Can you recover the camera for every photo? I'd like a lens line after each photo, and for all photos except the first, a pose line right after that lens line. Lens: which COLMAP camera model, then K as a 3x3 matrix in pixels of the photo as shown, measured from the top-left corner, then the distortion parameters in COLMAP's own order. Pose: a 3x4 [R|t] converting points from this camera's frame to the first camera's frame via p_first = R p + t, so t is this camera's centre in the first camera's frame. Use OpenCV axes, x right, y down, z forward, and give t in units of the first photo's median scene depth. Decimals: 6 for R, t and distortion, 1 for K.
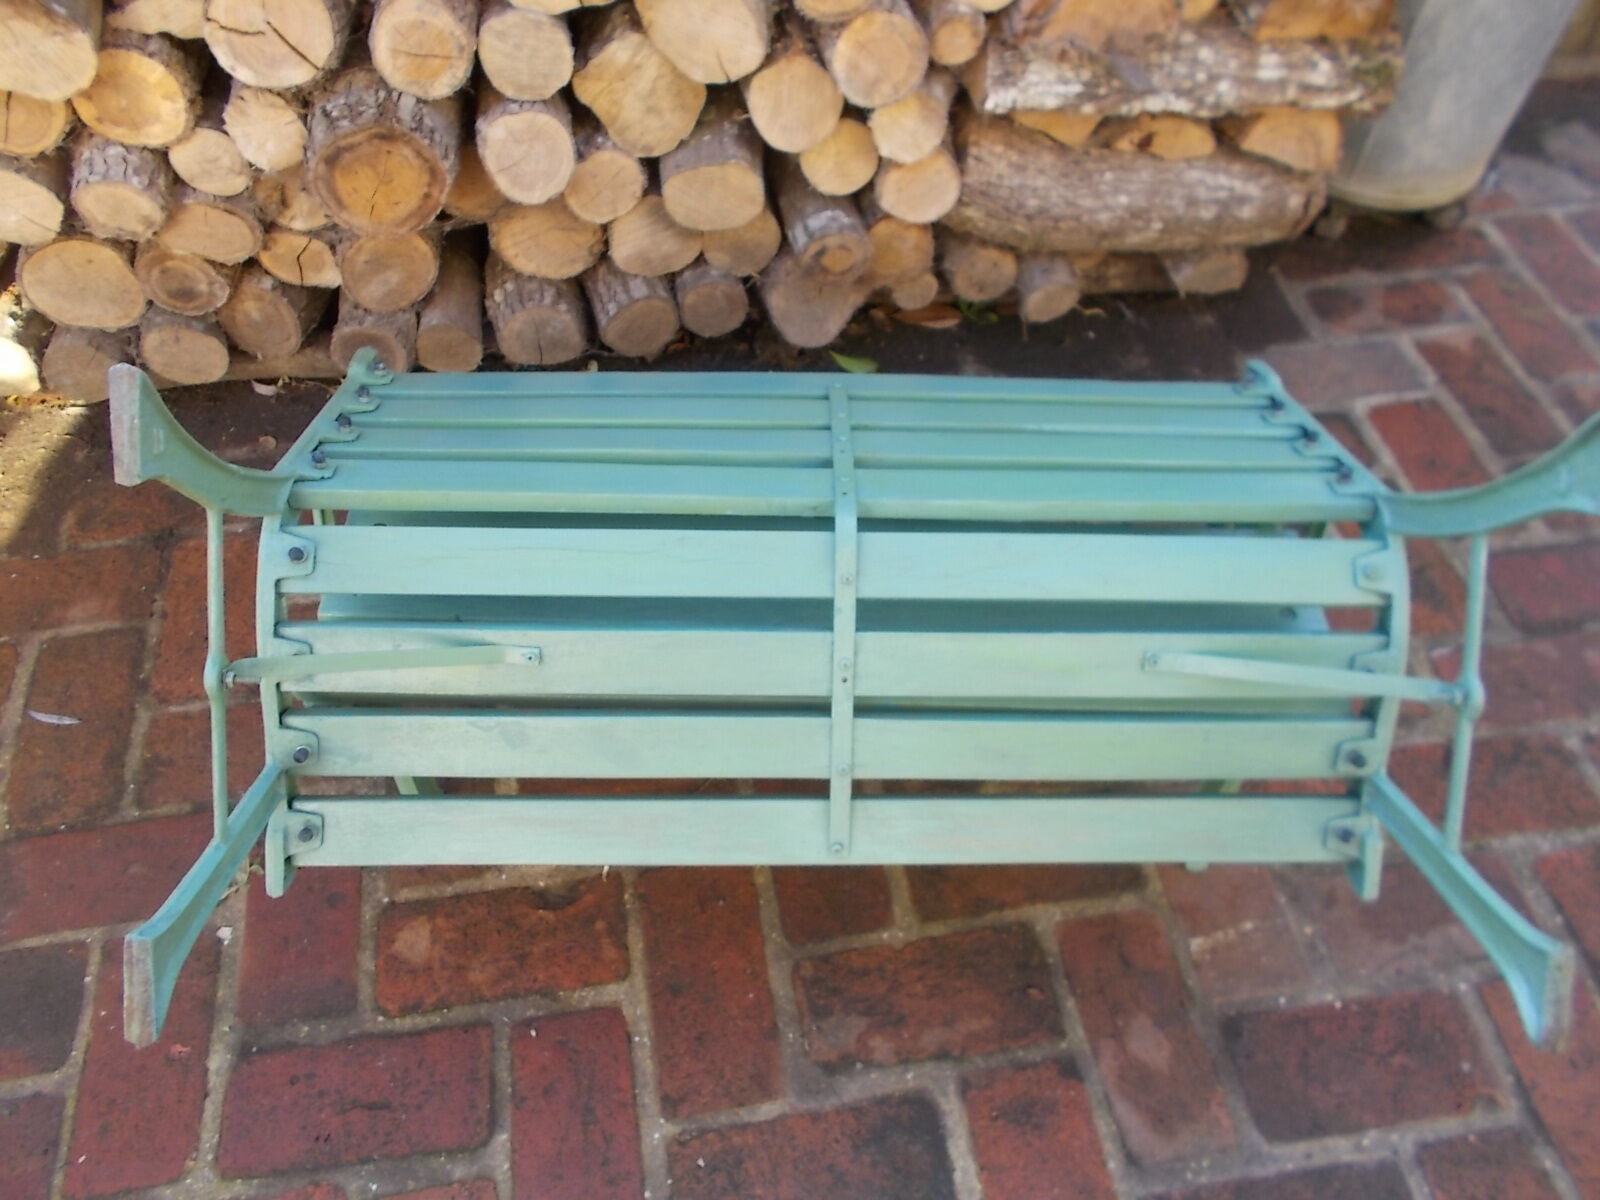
lens RADIAL K [[1220.8, 0, 797.0], [0, 1220.8, 588.5], [0, 0, 1]] dist [0.009991, -0.015898]
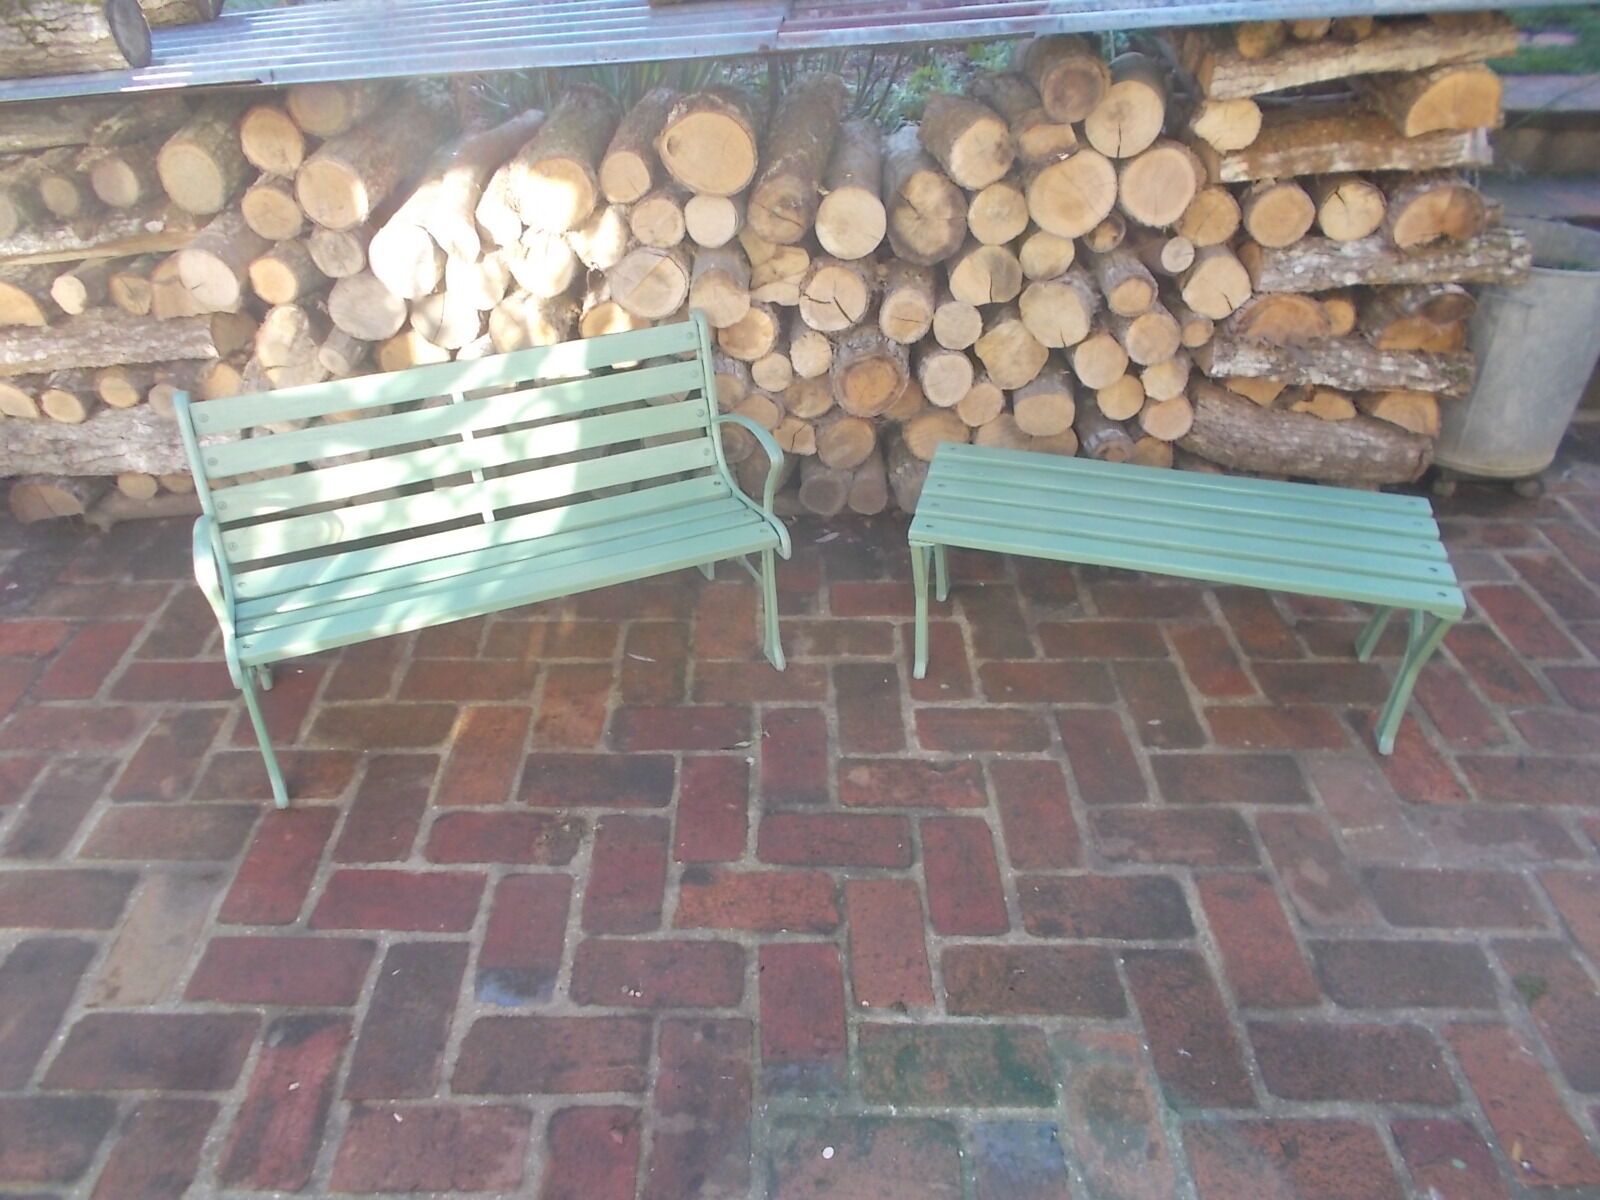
lens RADIAL K [[1220.8, 0, 797.3], [0, 1220.8, 583.9], [0, 0, 1]] dist [0.009991, -0.015898]
pose [[0.986708, 0.078827, -0.142104, -0.160759], [-0.119519, 0.944515, -0.305951, 0.507530], [0.110102, 0.318868, 0.941382, -0.616567]]
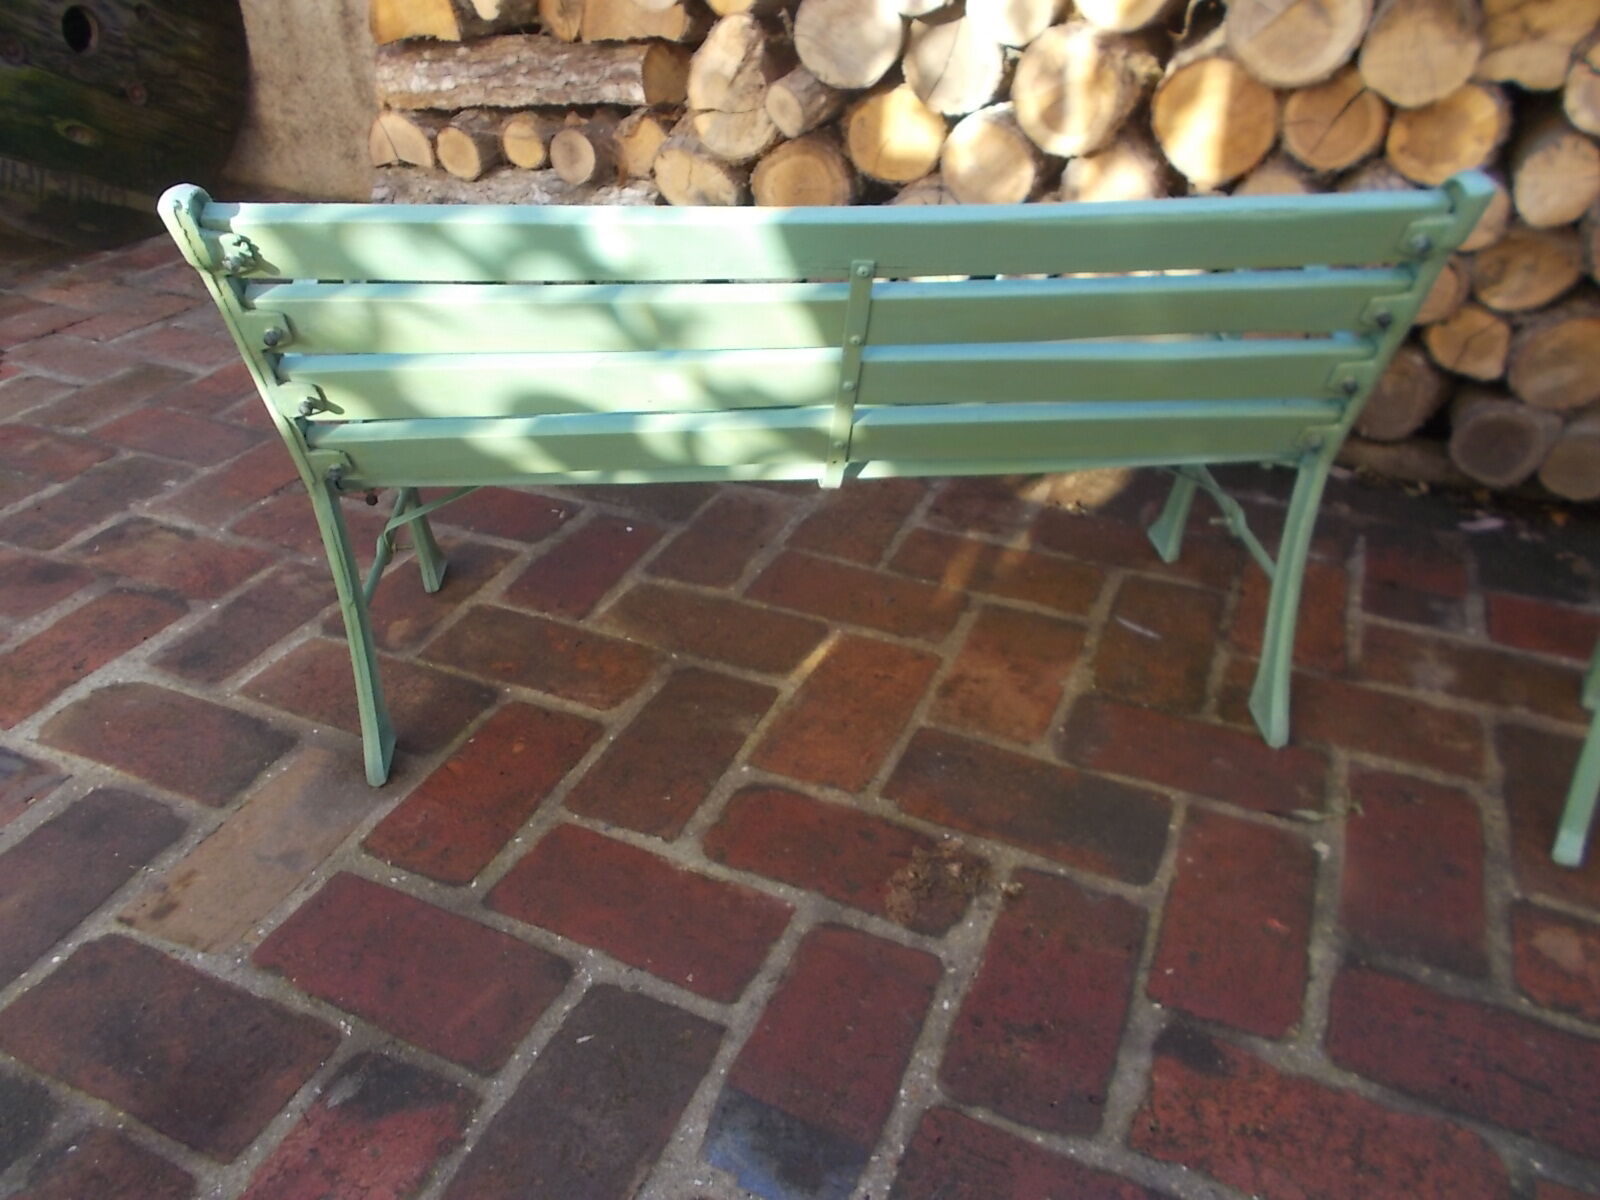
lens RADIAL K [[1220.8, 0, 796.3], [0, 1220.8, 586.7], [0, 0, 1]] dist [0.009991, -0.015898]
pose [[0.835312, 0.282017, -0.471932, -0.378660], [-0.431504, 0.868228, -0.244919, 0.448554], [0.340673, 0.408224, 0.846932, 0.035280]]
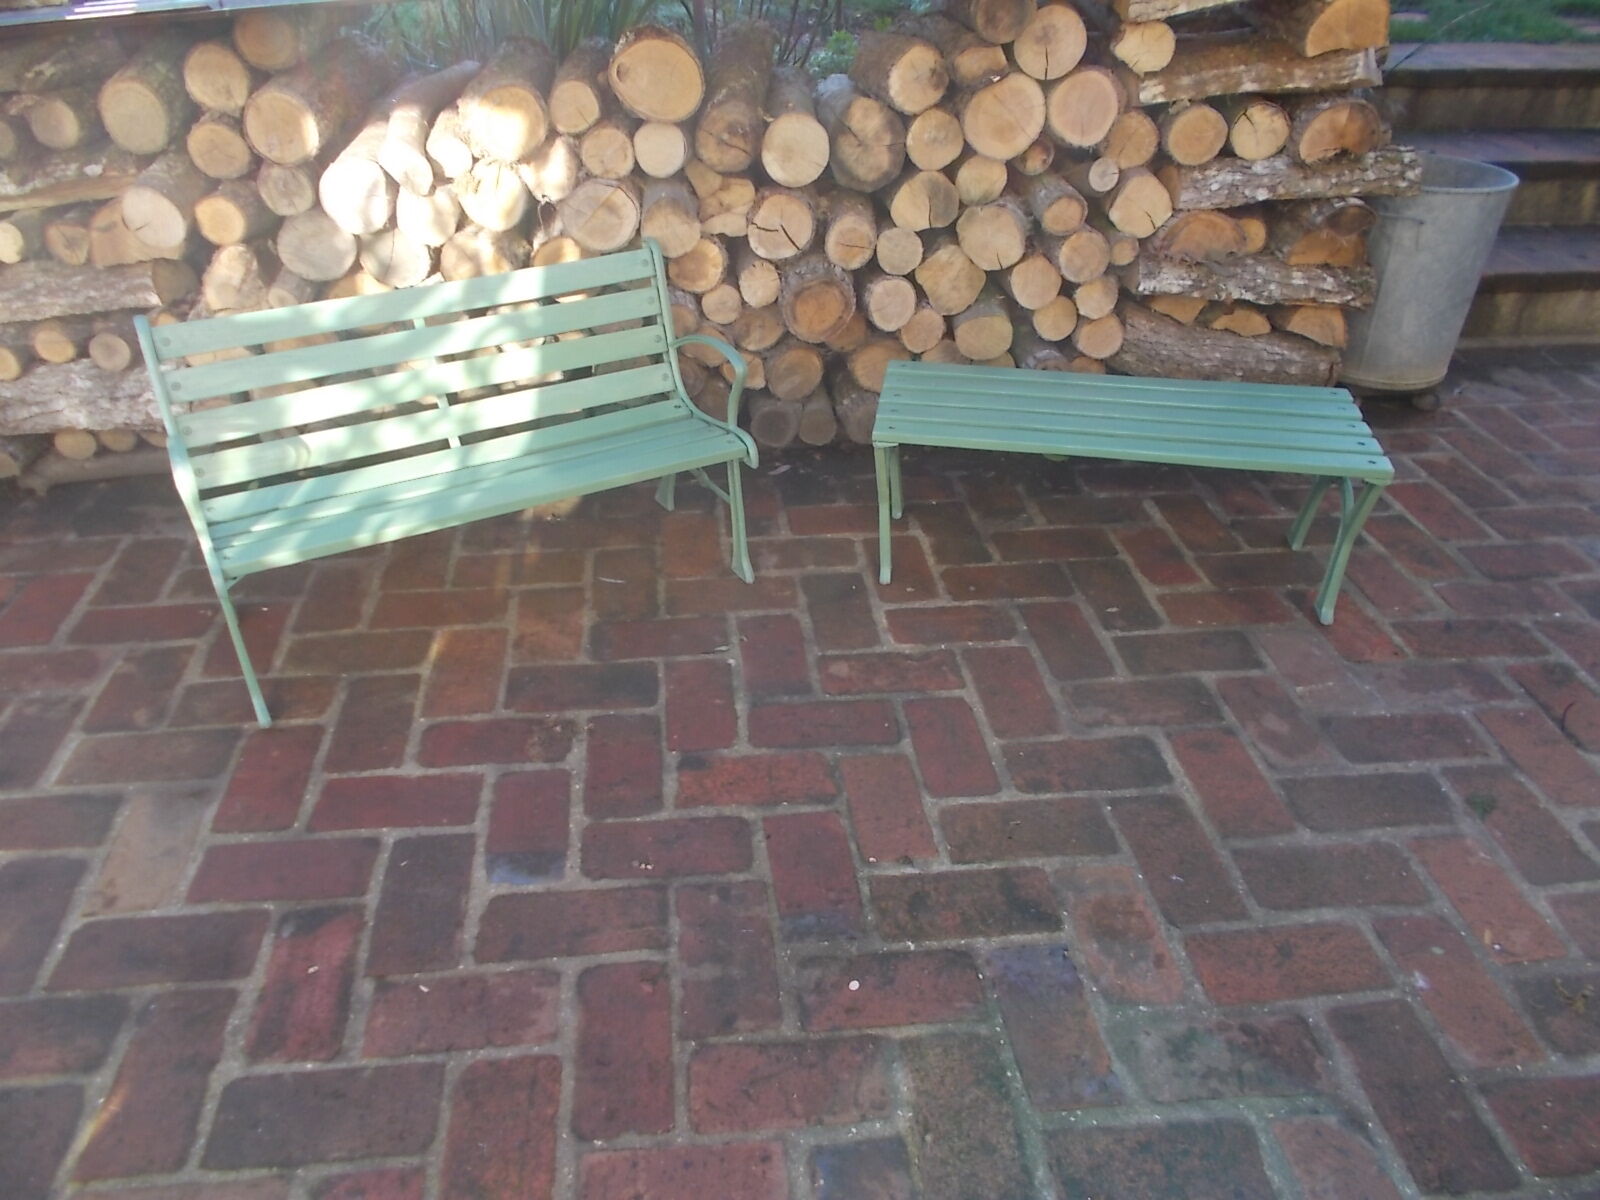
lens RADIAL K [[1220.8, 0, 797.0], [0, 1220.8, 583.7], [0, 0, 1]] dist [0.009991, -0.015898]
pose [[0.997840, 0.024844, -0.060810, -0.243184], [-0.044088, 0.939544, -0.339579, 0.689360], [0.048697, 0.341527, 0.938610, -0.608486]]
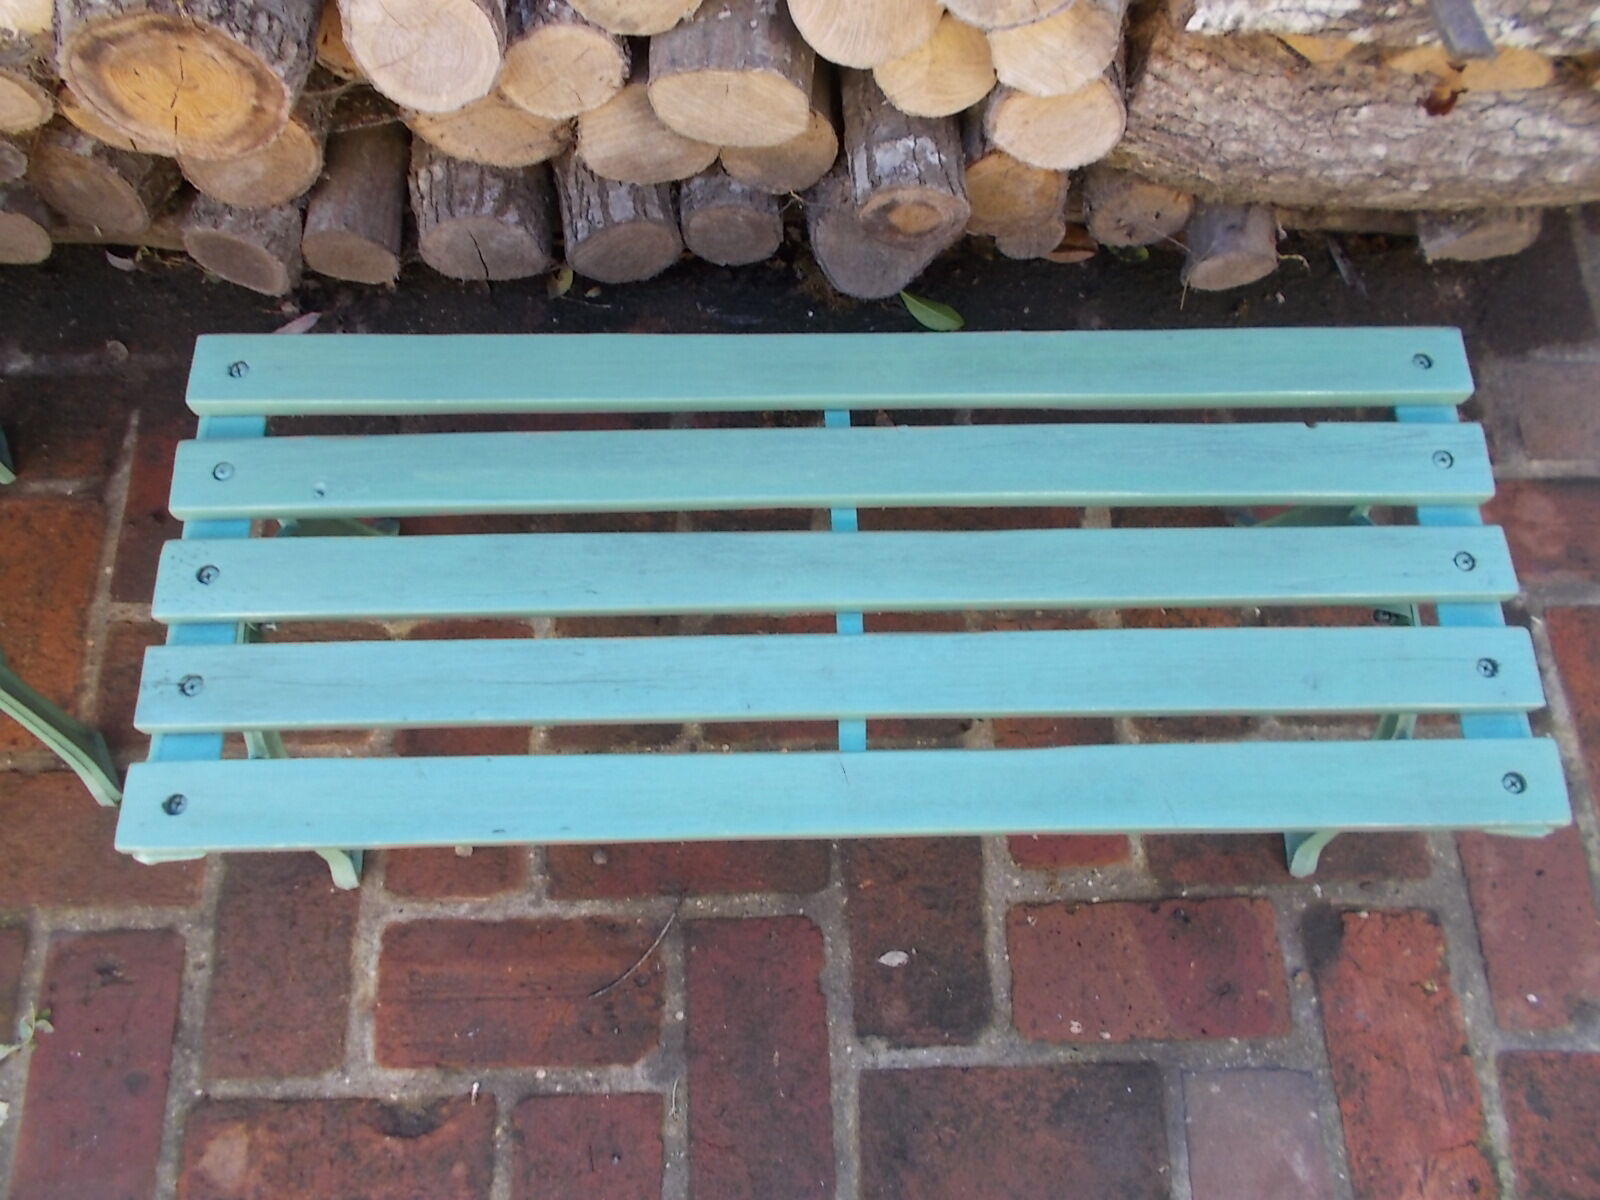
lens RADIAL K [[1220.8, 0, 791.7], [0, 1220.8, 587.8], [0, 0, 1]] dist [0.009991, -0.015898]
pose [[0.988838, 0.139329, -0.052791, 0.035323], [-0.116313, 0.943295, 0.310912, -0.313970], [0.093116, -0.301301, 0.948971, 0.352741]]
